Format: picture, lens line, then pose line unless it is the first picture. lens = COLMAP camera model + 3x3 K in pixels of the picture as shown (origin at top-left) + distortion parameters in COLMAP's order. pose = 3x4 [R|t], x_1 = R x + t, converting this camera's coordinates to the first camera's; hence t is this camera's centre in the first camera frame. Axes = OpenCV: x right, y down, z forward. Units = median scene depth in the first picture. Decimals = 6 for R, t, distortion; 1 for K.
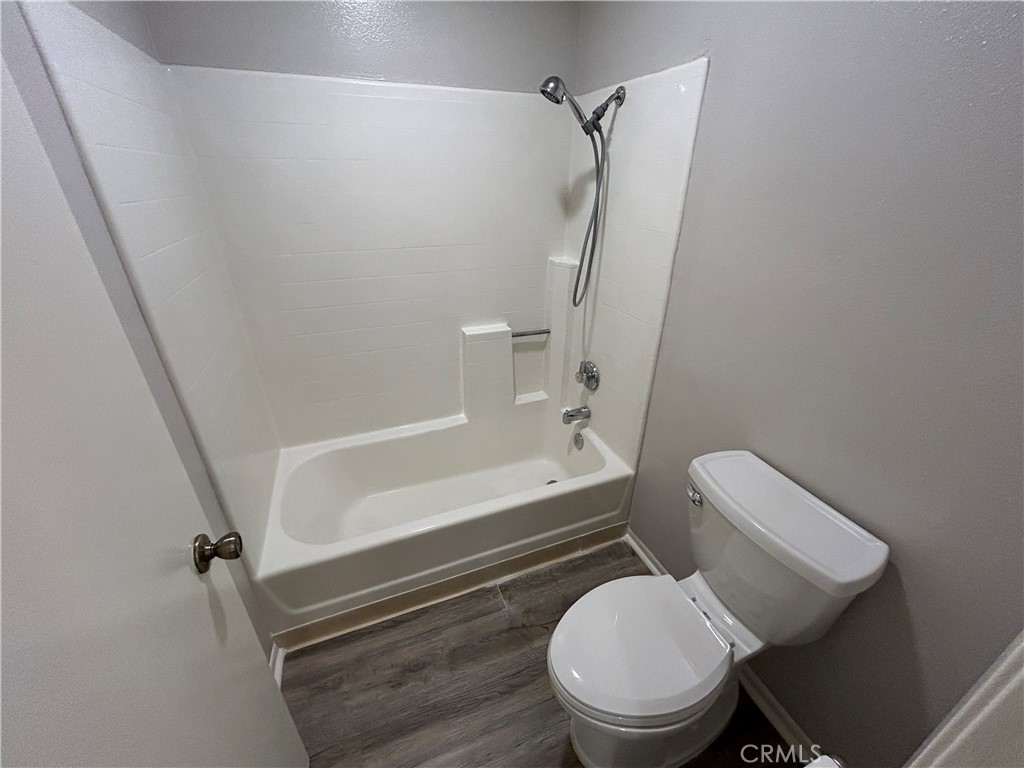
lens RADIAL K [[414.2, 0, 515.8], [0, 414.2, 389.1], [0, 0, 1]] dist [-0.004402, 0.003964]
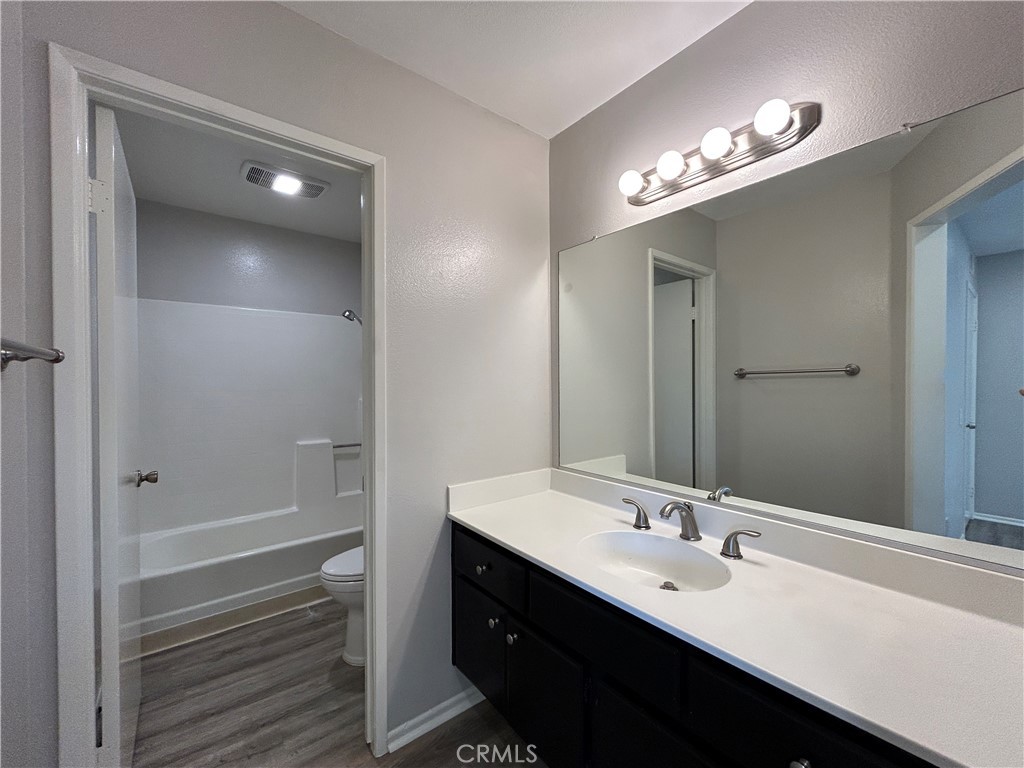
lens RADIAL K [[414.2, 0, 514.8], [0, 414.2, 388.9], [0, 0, 1]] dist [-0.004402, 0.003964]
pose [[0.956944, -0.015015, 0.289885, 0.263712], [0.141141, 0.896728, -0.419474, 0.572586], [-0.253650, 0.442328, 0.860237, -0.799525]]
